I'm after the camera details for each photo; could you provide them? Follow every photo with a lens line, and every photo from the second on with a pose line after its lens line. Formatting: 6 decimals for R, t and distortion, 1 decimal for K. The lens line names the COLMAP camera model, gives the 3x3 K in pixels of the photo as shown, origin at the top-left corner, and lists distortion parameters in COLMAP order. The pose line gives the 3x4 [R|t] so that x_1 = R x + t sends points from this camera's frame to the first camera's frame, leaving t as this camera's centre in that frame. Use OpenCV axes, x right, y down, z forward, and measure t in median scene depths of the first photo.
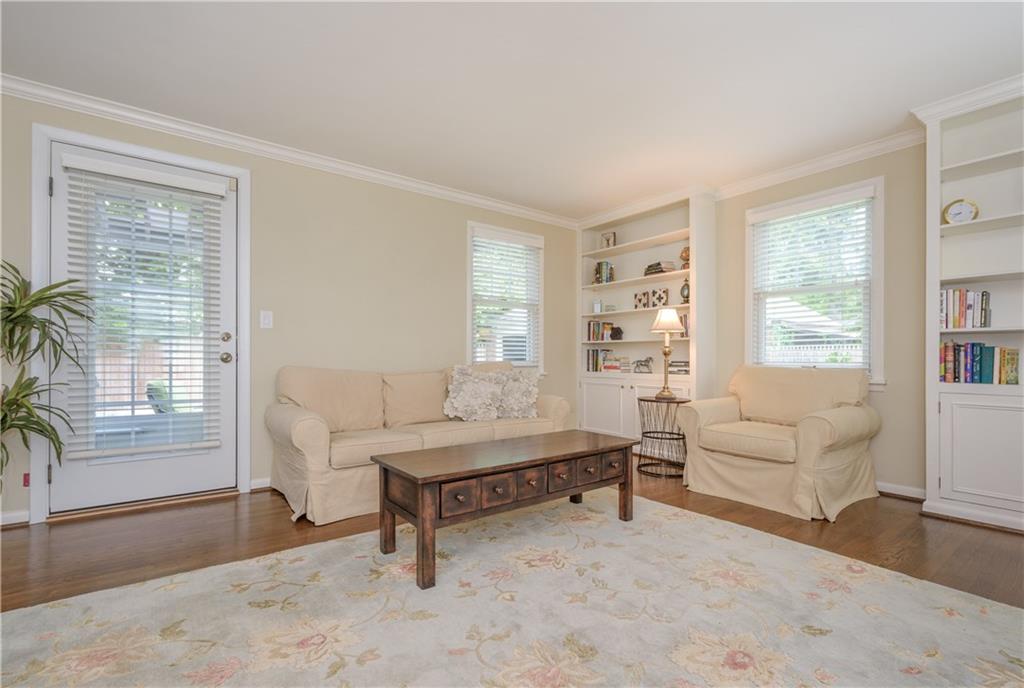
lens RADIAL K [[460.8, 0, 511.6], [0, 460.8, 359.8], [0, 0, 1]] dist [-0.000440, -0.000115]
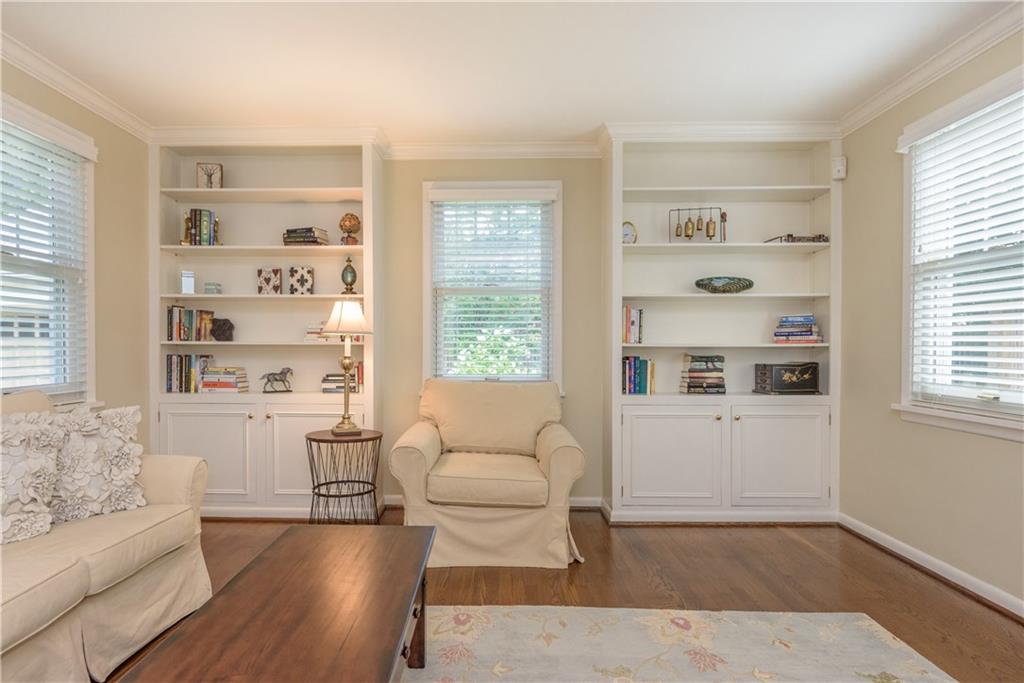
lens RADIAL K [[561.0, 0, 511.9], [0, 561.0, 355.4], [0, 0, 1]] dist [-0.001333, -0.000403]
pose [[0.627057, -0.007407, 0.778938, -0.135555], [0.000147, 0.999956, 0.009390, -0.033807], [-0.778973, -0.005774, 0.627030, 0.258206]]
